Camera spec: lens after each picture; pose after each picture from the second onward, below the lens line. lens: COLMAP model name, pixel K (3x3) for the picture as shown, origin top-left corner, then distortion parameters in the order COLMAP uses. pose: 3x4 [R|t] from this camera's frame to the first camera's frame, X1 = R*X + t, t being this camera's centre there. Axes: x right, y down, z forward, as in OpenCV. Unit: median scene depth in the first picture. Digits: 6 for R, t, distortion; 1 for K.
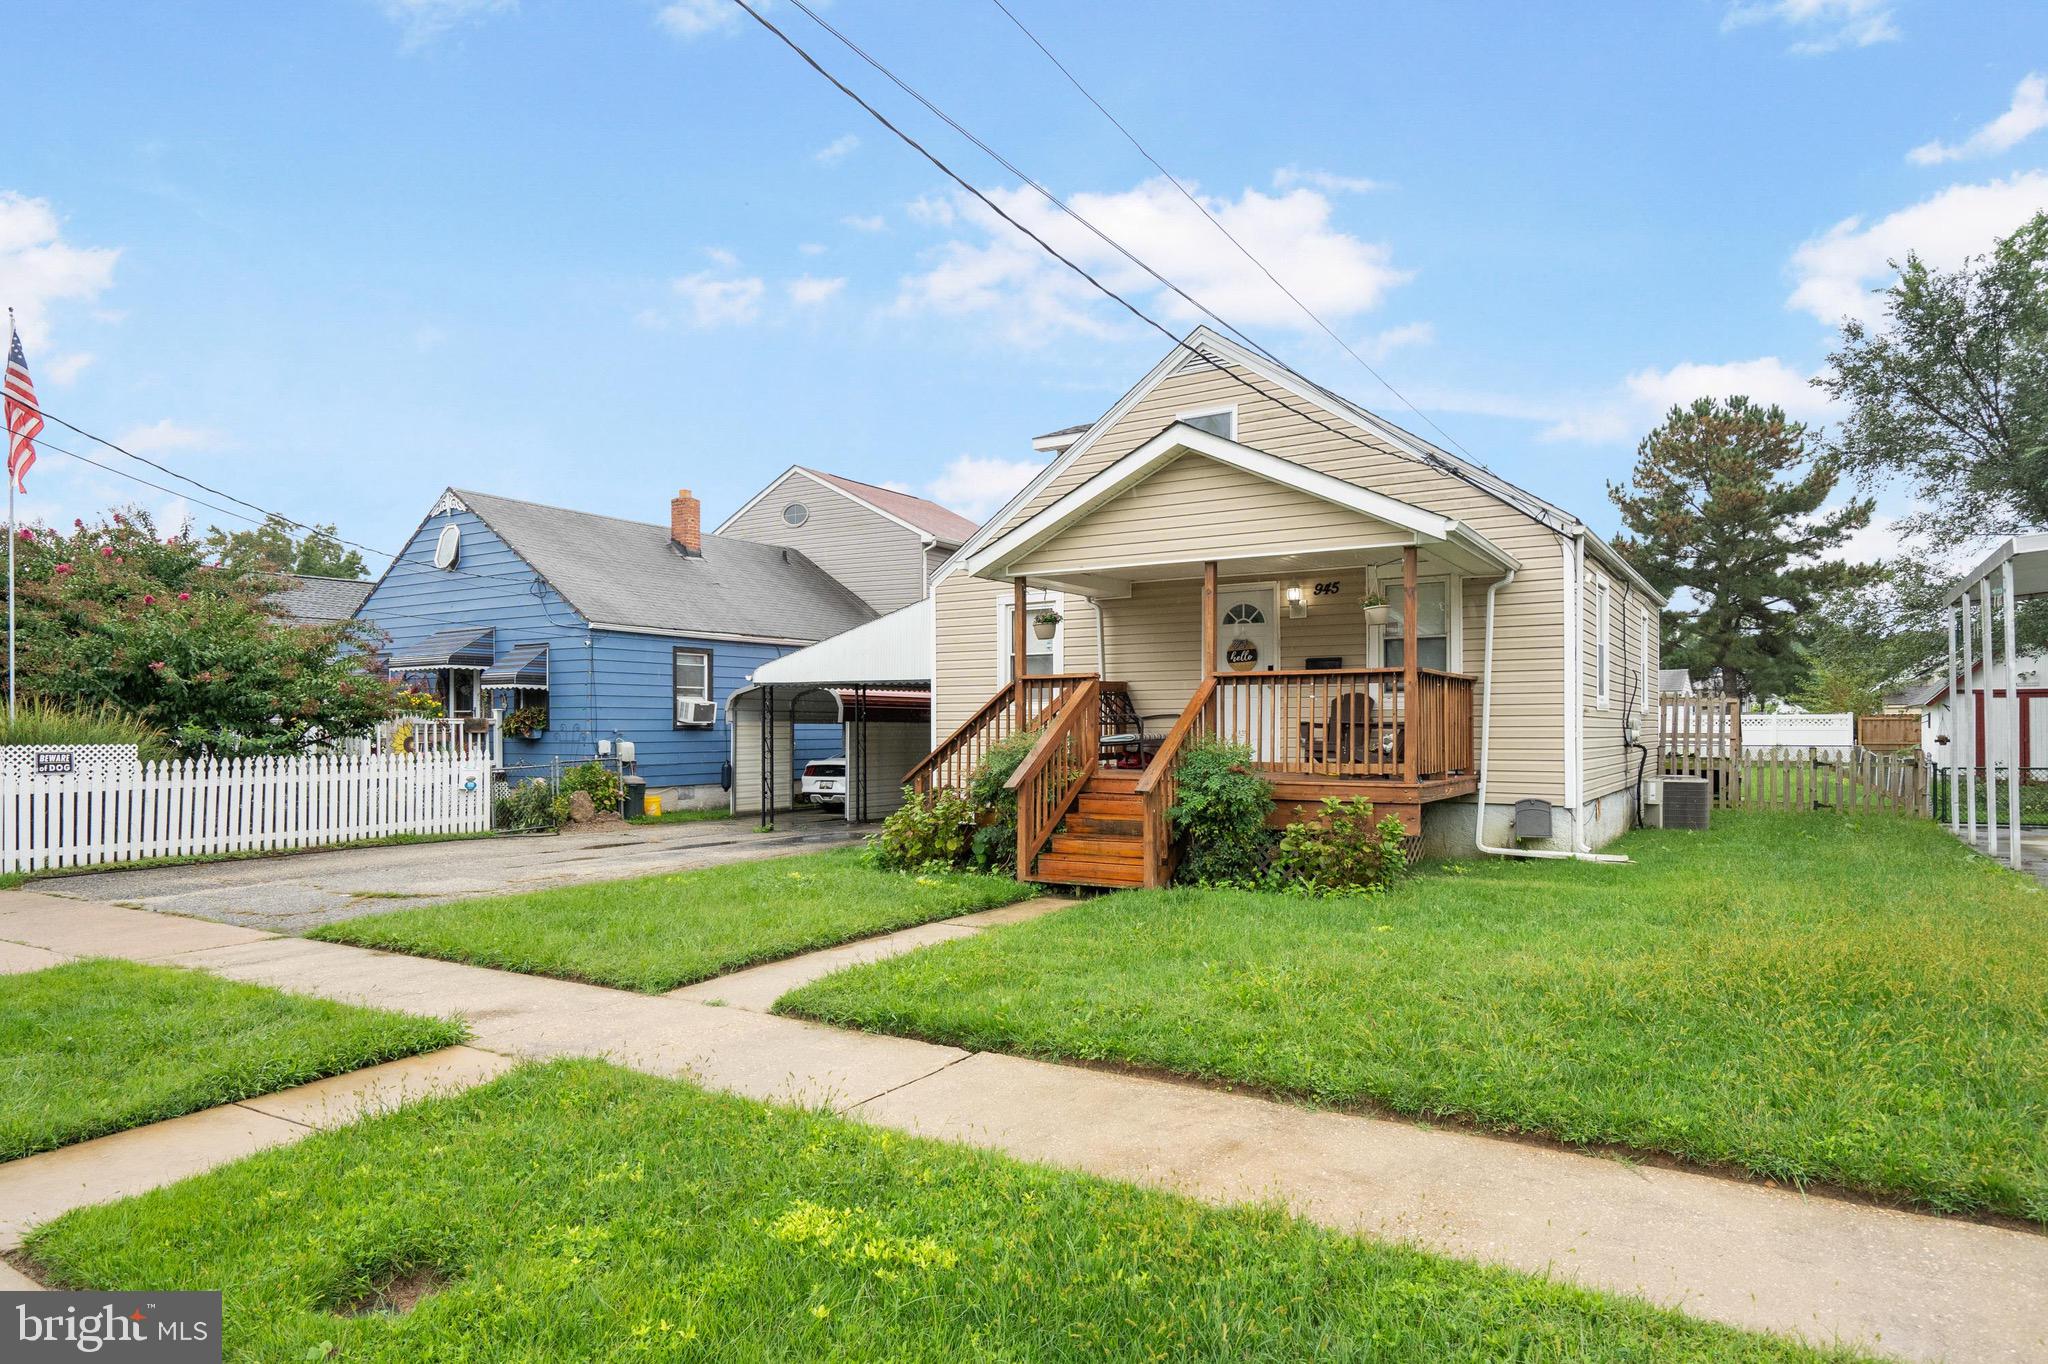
lens RADIAL K [[1202.4, 0, 1025.2], [0, 1202.4, 716.5], [0, 0, 1]] dist [0.000215, -0.000342]
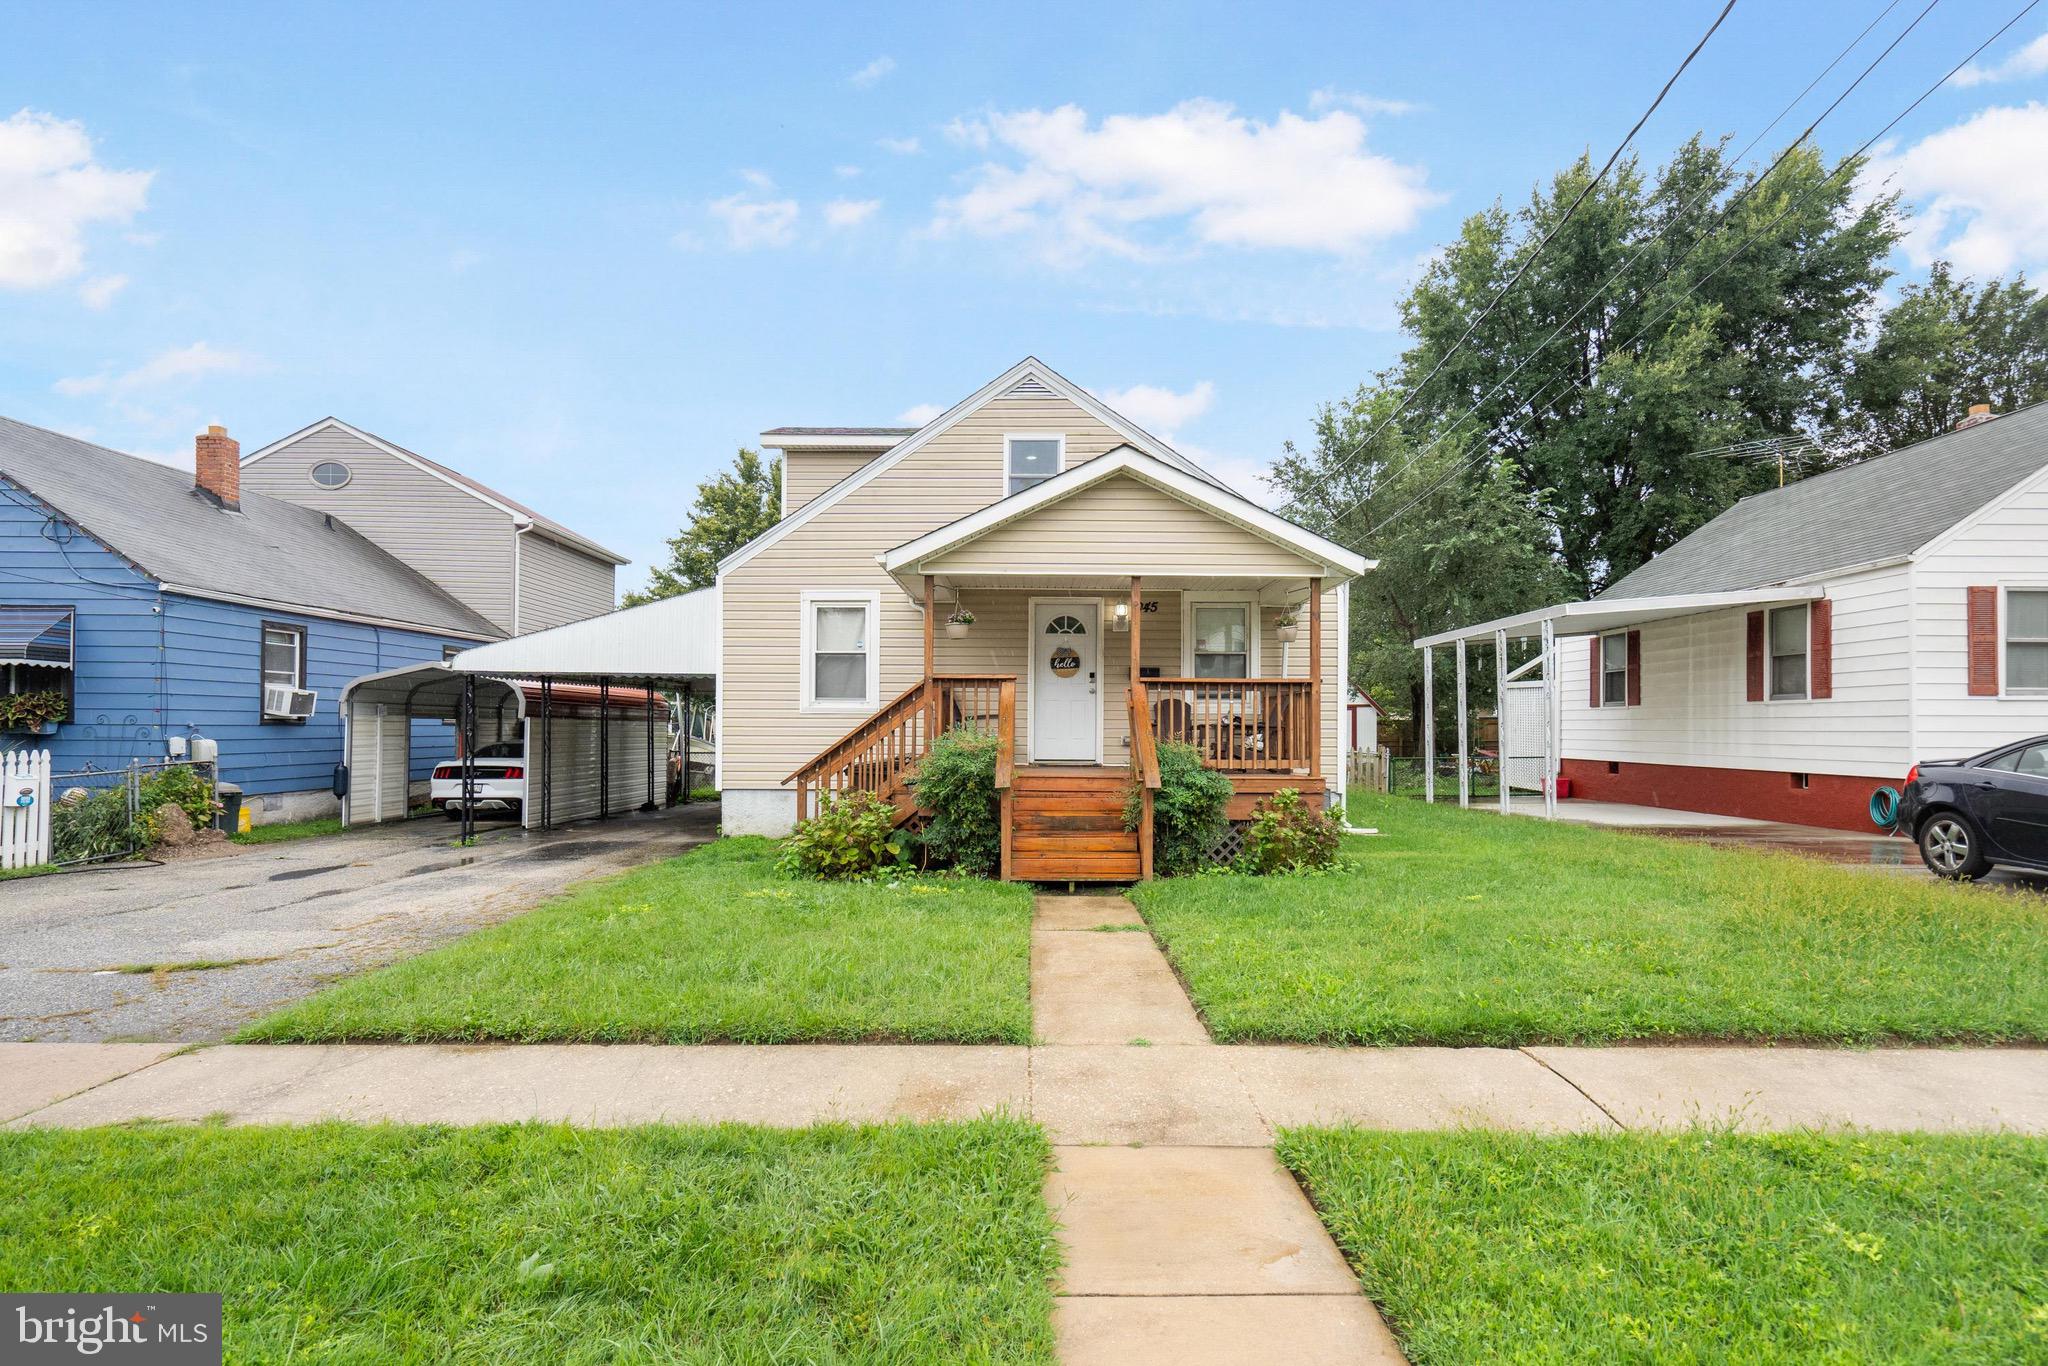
lens RADIAL K [[1063.0, 0, 1023.4], [0, 1063.0, 714.9], [0, 0, 1]] dist [0.000675, 0.000299]
pose [[0.845635, 0.014393, 0.533567, -0.258119], [-0.013189, 0.999895, -0.006070, 0.002607], [-0.533598, -0.001904, 0.845736, 0.136904]]
